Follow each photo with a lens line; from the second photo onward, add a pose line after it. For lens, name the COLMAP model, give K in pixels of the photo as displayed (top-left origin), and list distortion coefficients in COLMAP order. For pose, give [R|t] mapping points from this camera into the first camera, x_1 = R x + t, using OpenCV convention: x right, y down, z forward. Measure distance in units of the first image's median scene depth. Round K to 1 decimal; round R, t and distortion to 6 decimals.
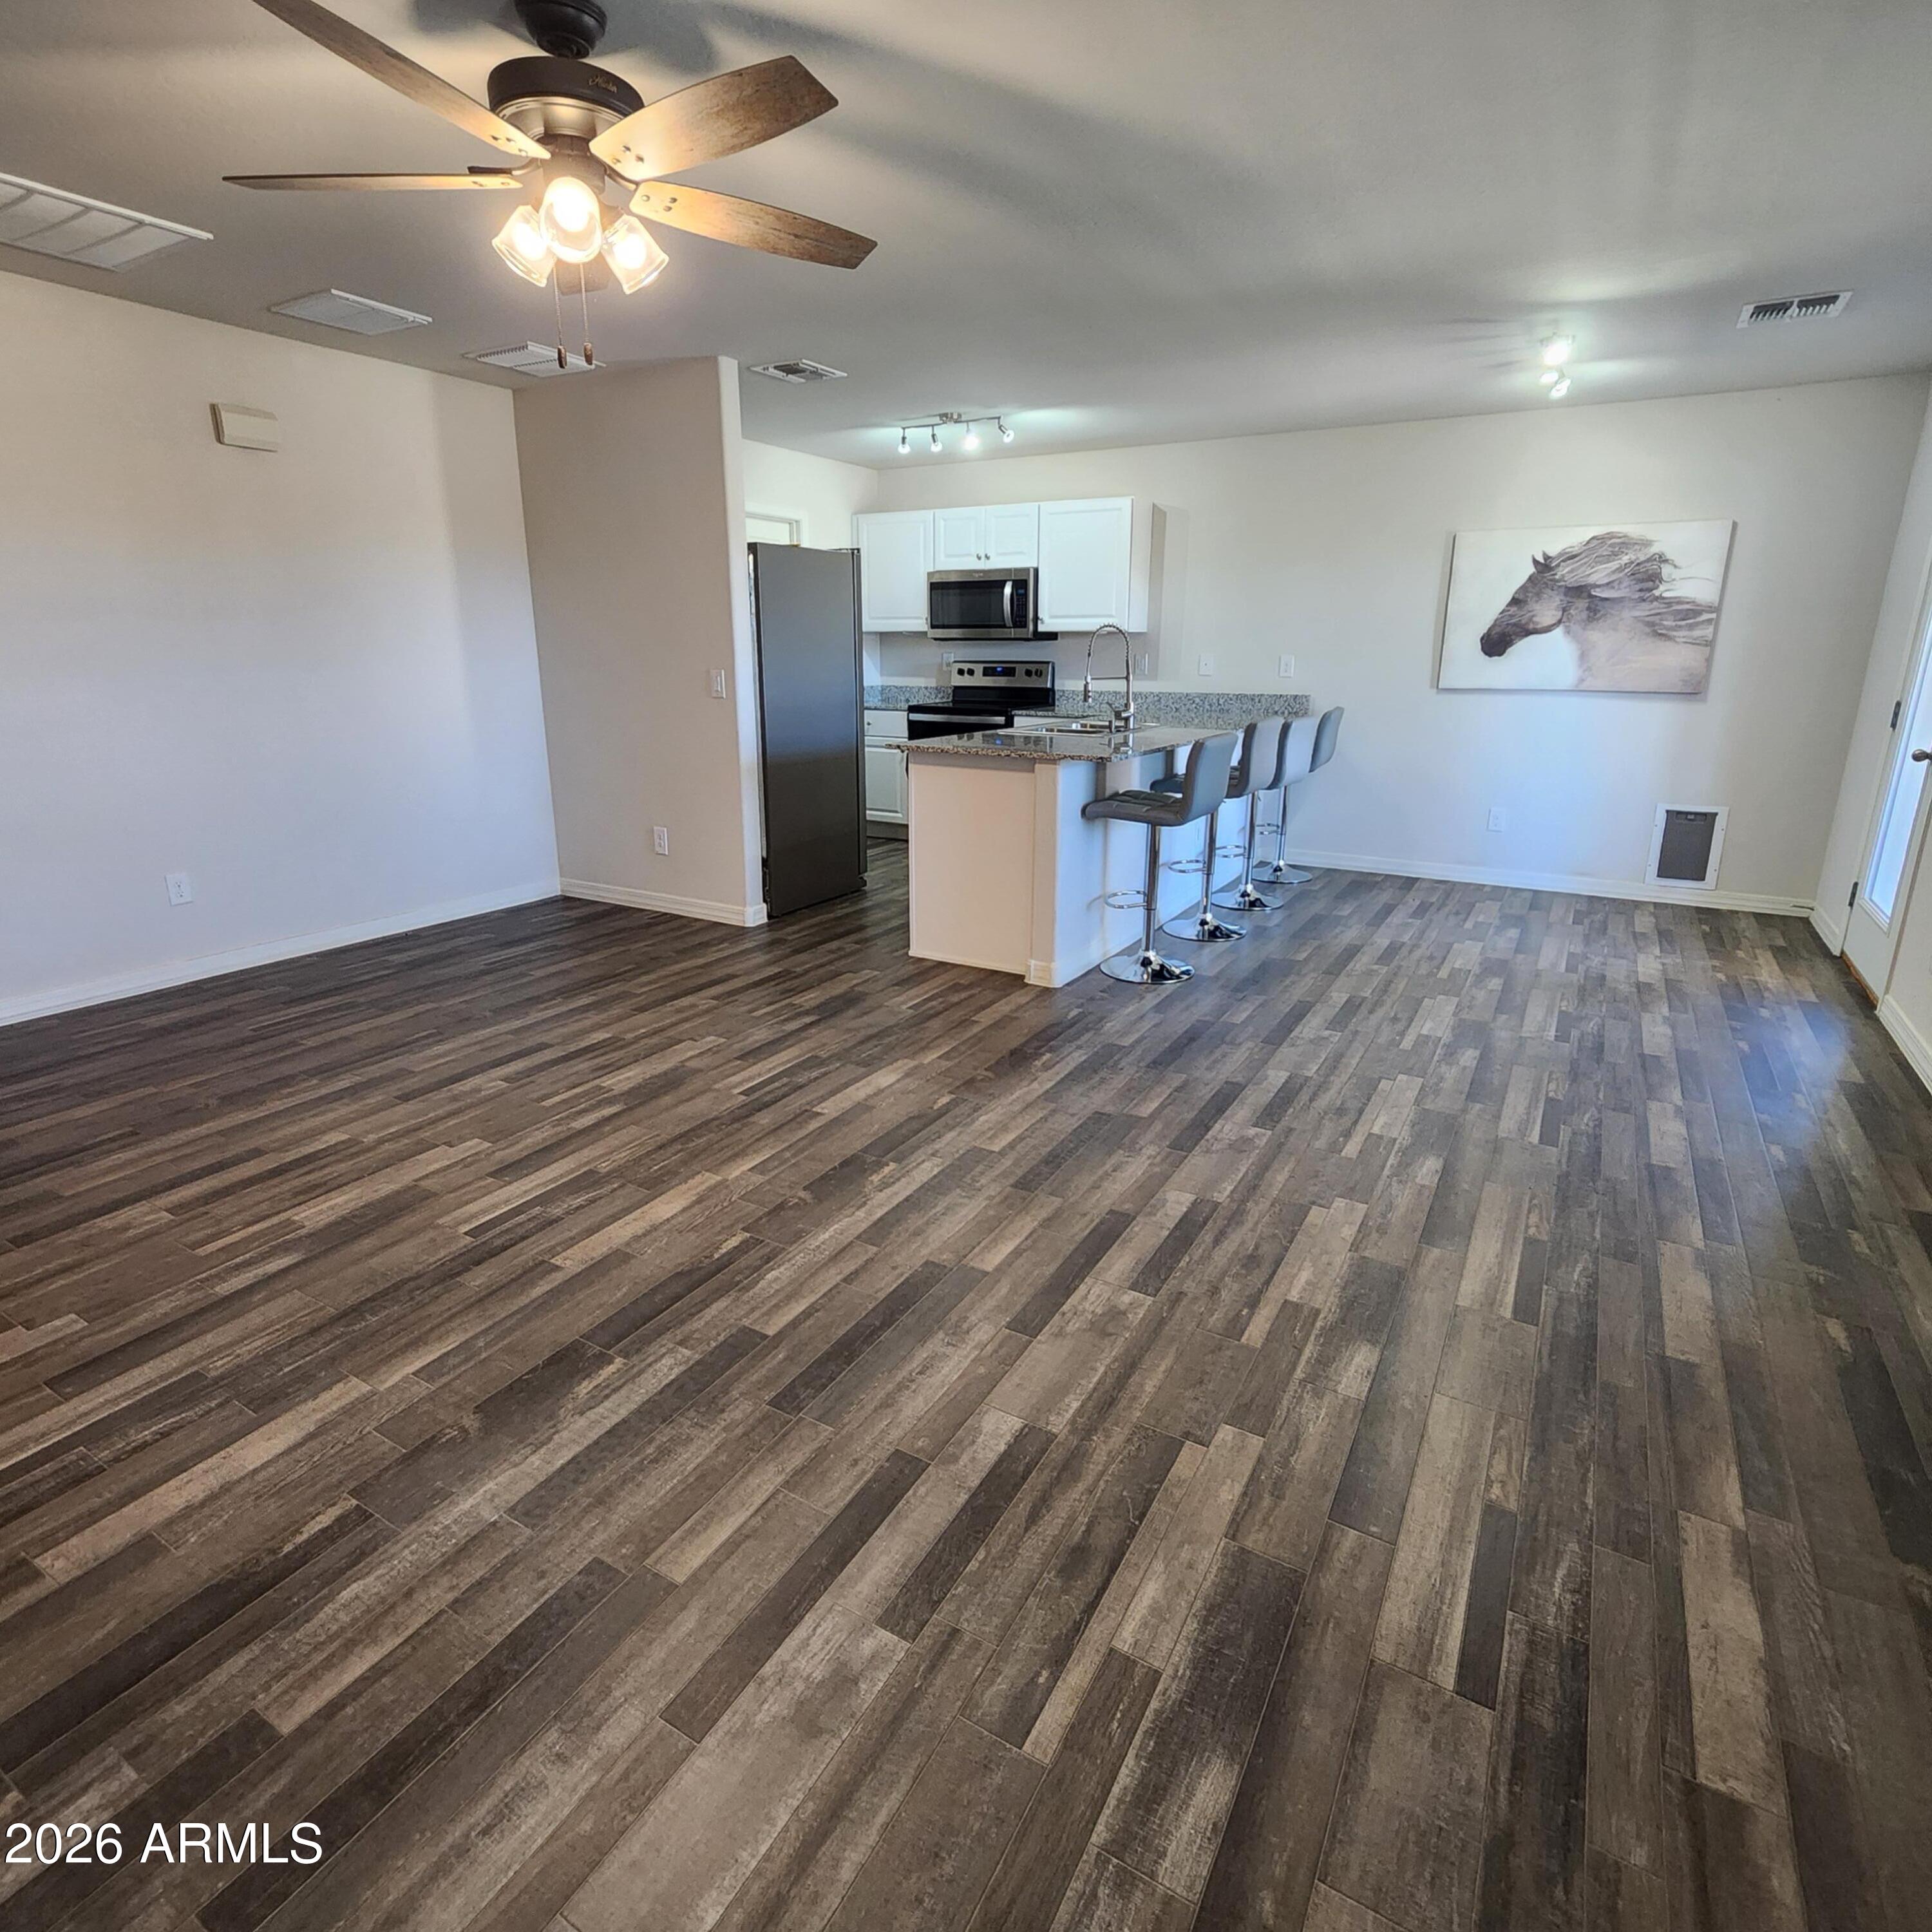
lens RADIAL K [[1066.3, 0, 967.3], [0, 1066.3, 959.5], [0, 0, 1]] dist [-0.005227, -0.000880]
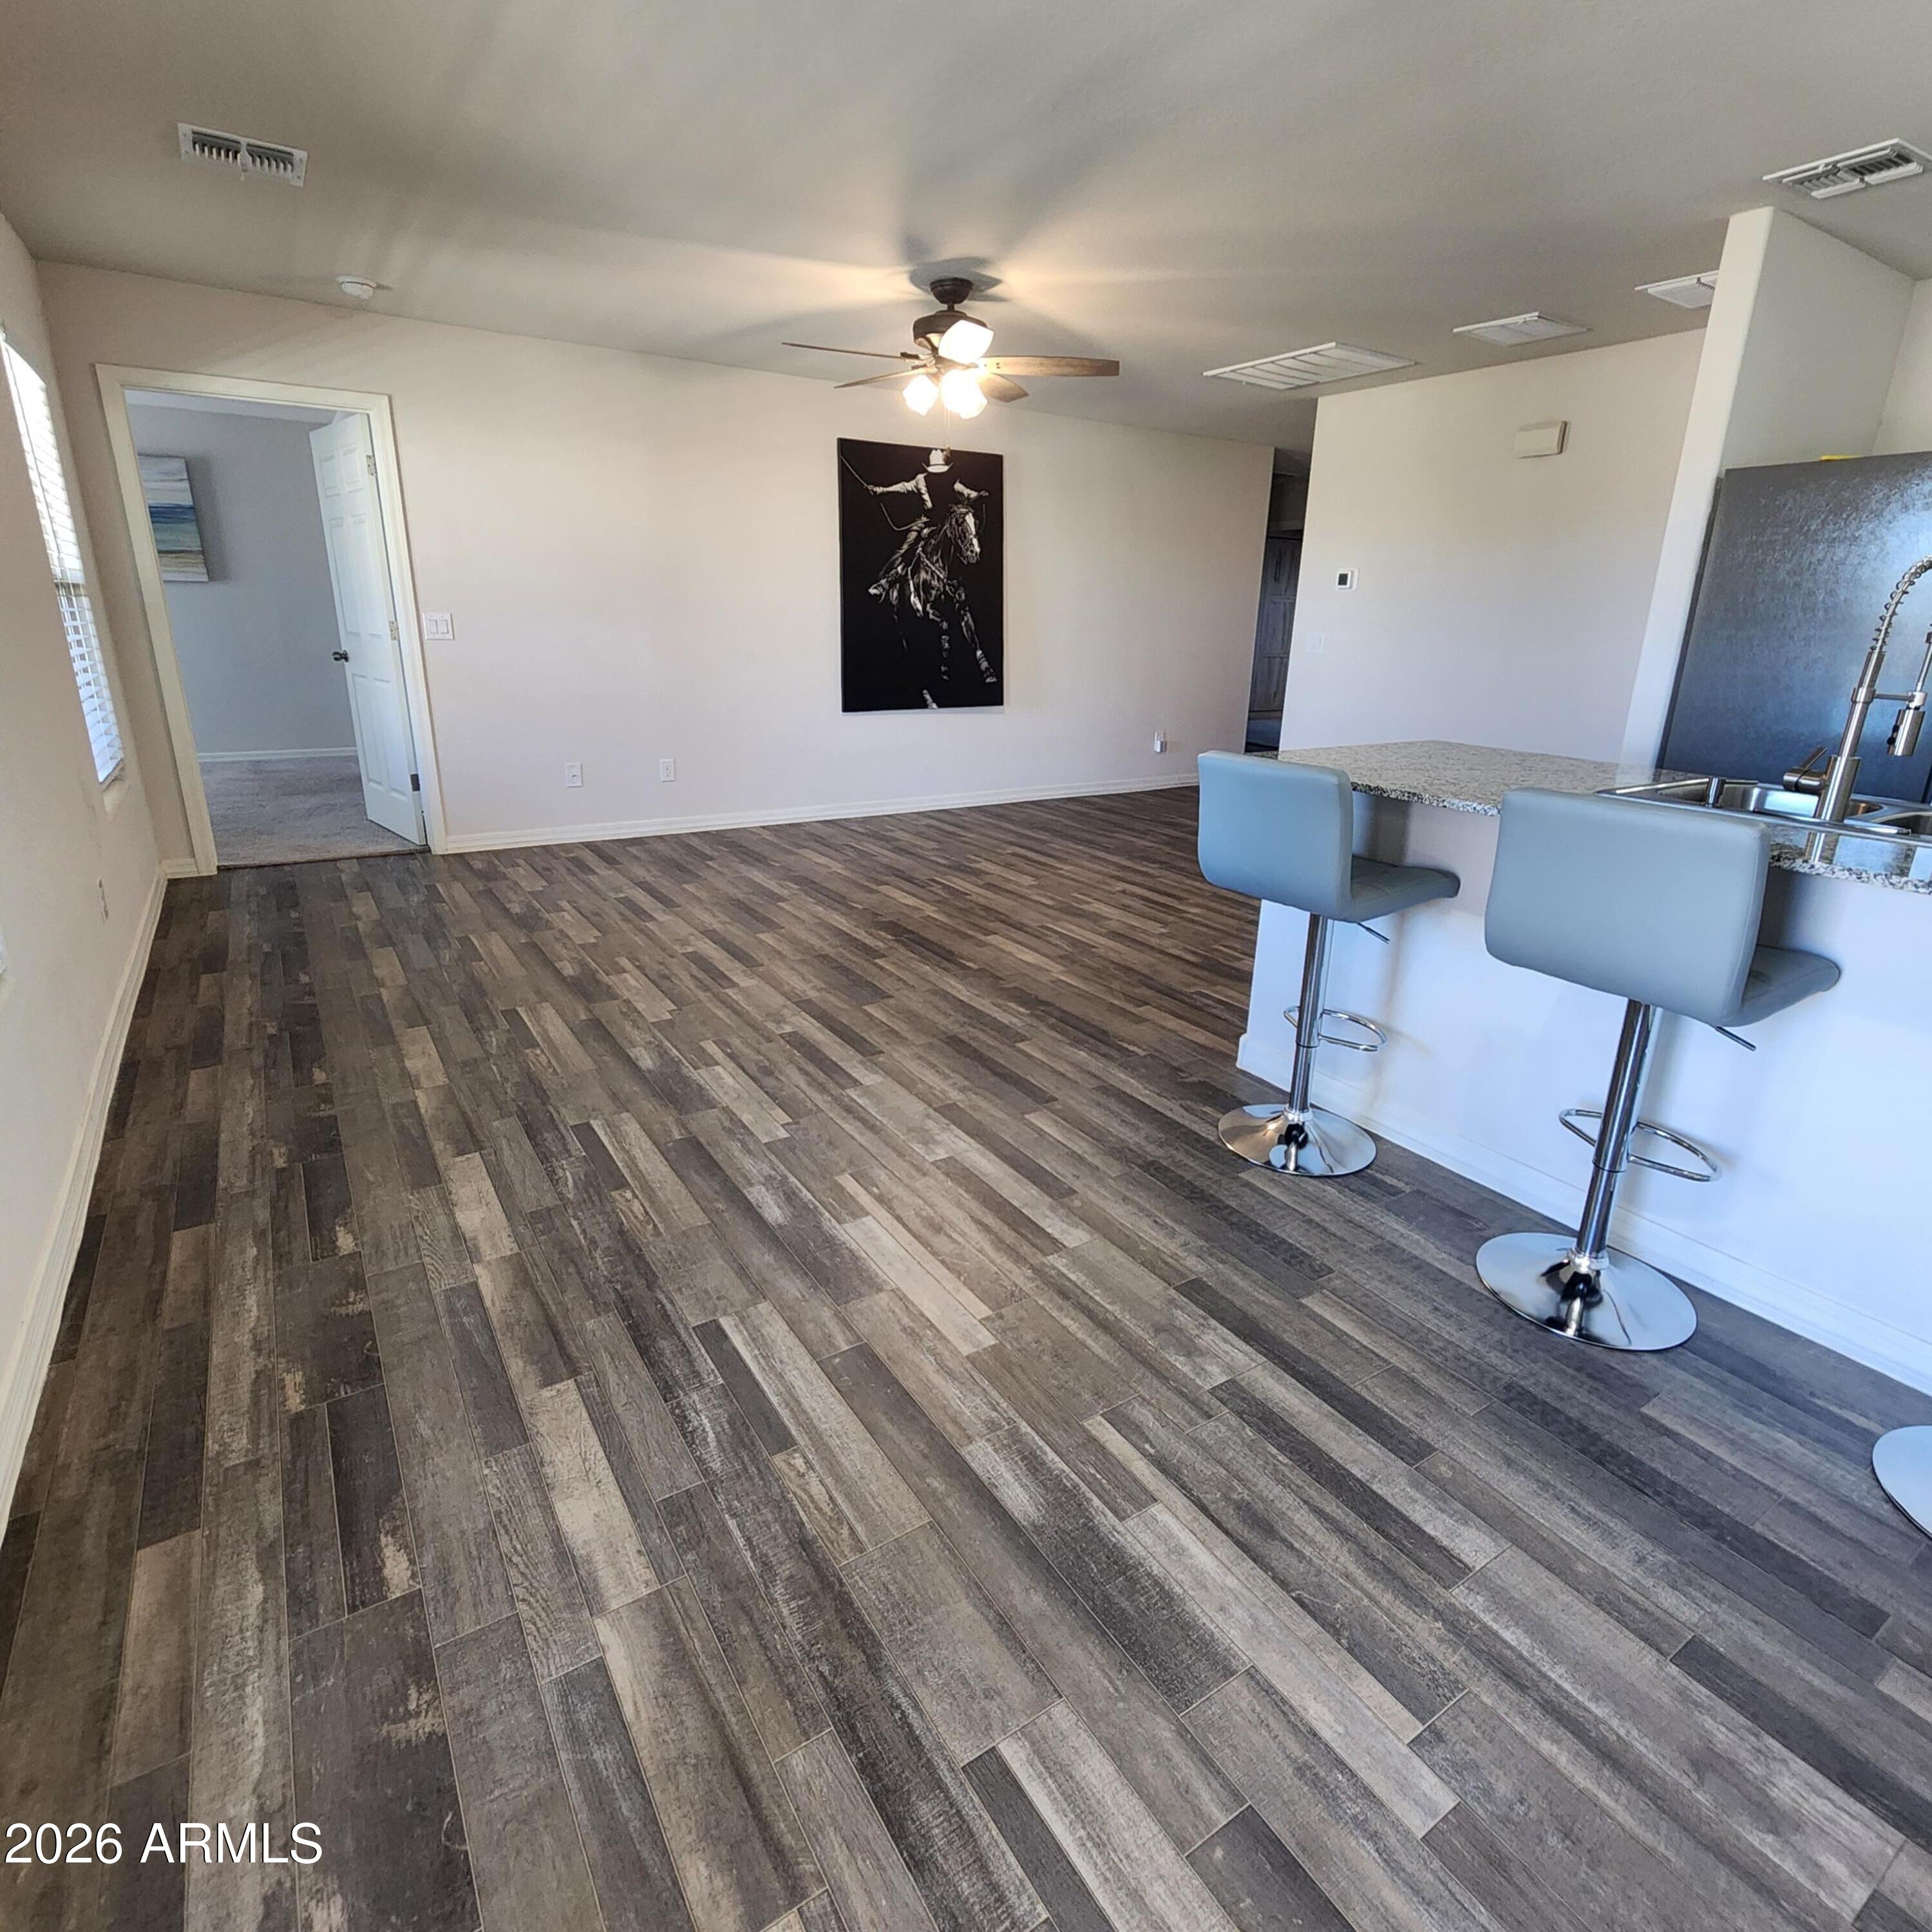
lens RADIAL K [[1066.3, 0, 970.4], [0, 1066.3, 962.3], [0, 0, 1]] dist [-0.005227, -0.000880]
pose [[-0.453165, 0.266644, -0.850613, 0.871518], [-0.276850, 0.864932, 0.418625, -0.330422], [0.847346, 0.425198, -0.318137, 1.159807]]
